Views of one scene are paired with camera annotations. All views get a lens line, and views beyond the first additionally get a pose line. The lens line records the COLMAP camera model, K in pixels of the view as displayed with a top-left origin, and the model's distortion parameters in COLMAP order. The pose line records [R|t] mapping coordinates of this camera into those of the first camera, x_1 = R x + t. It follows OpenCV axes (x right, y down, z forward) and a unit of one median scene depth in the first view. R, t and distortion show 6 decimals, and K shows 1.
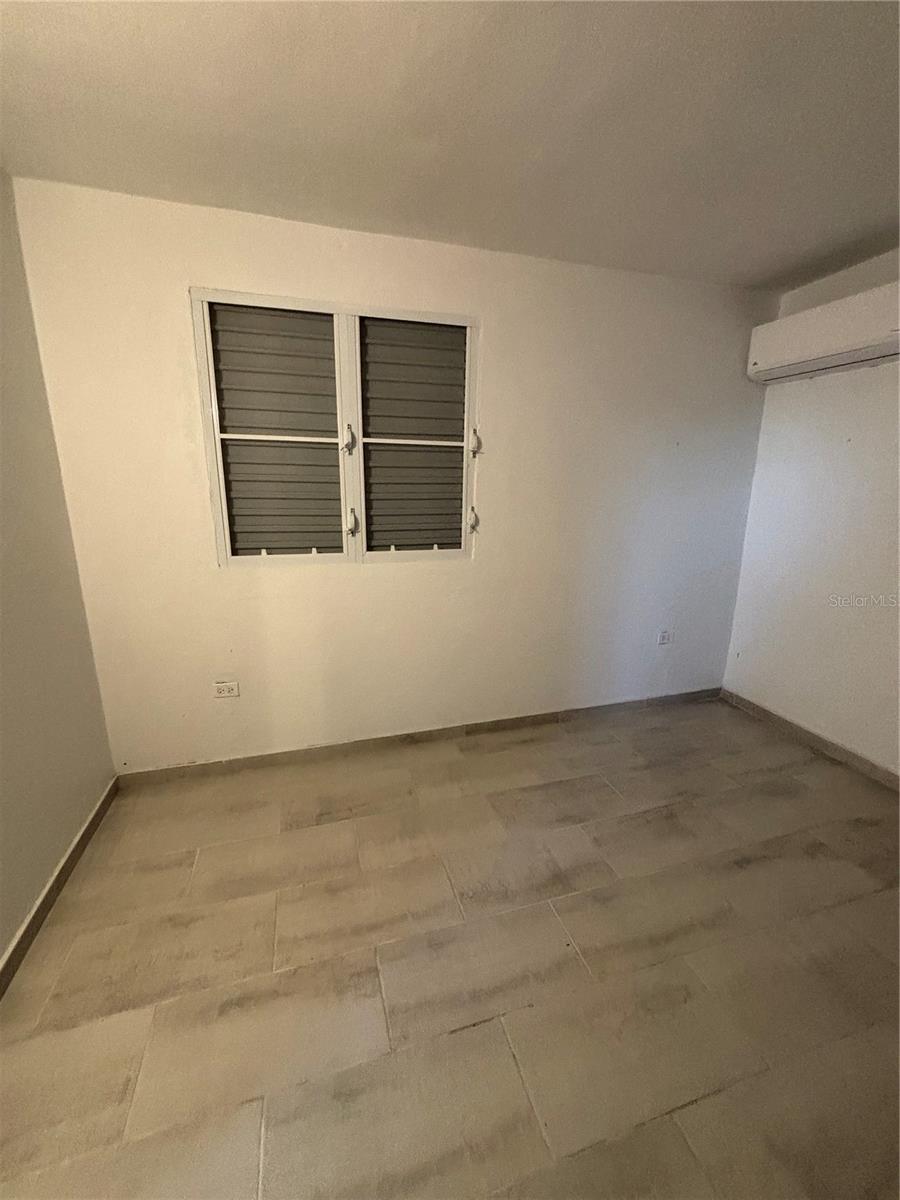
lens RADIAL K [[485.7, 0, 450.8], [0, 485.7, 596.7], [0, 0, 1]] dist [-0.002568, -0.000266]
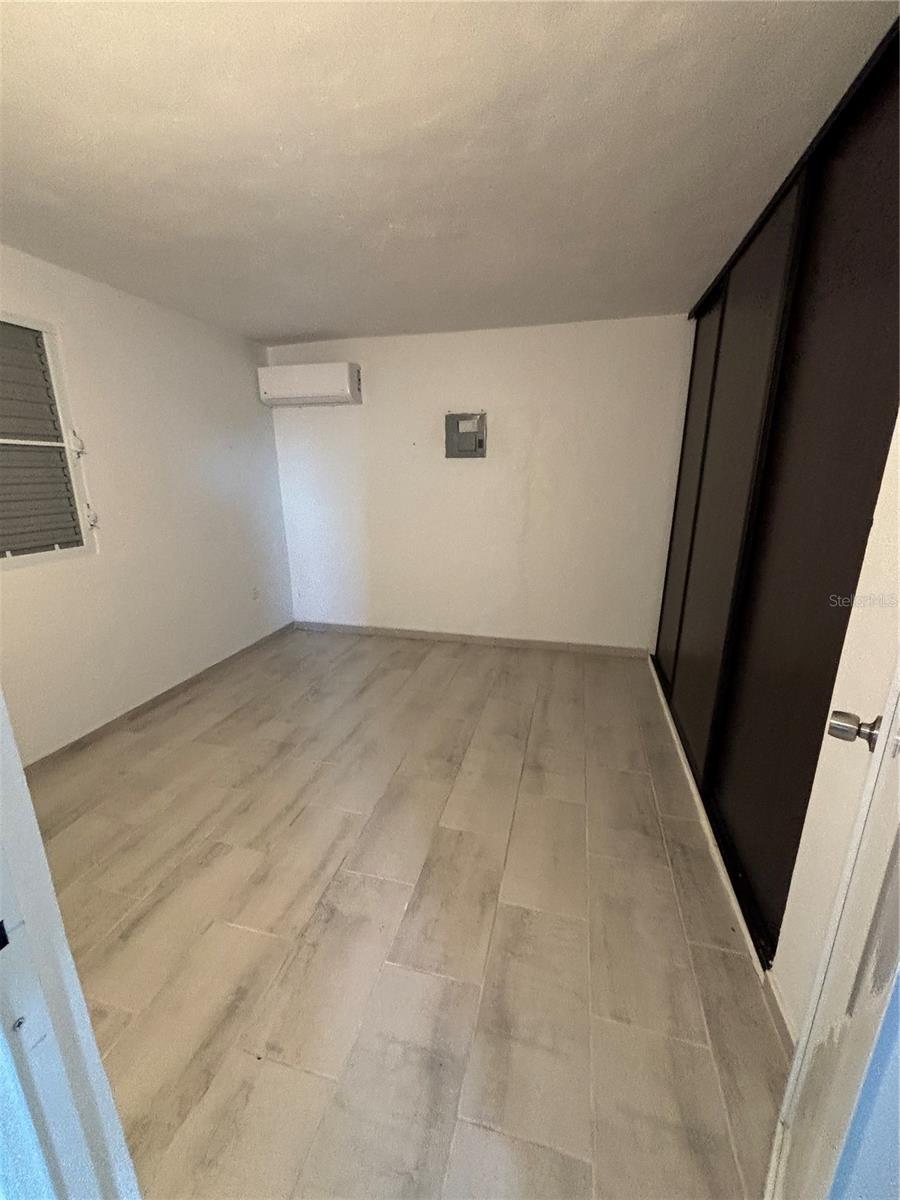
lens RADIAL K [[485.7, 0, 447.4], [0, 485.7, 601.5], [0, 0, 1]] dist [-0.002568, -0.000266]
pose [[0.523994, -0.239726, 0.817289, -0.472683], [0.225840, 0.964332, 0.138062, 0.051468], [-0.821235, 0.112233, 0.559444, -0.215507]]
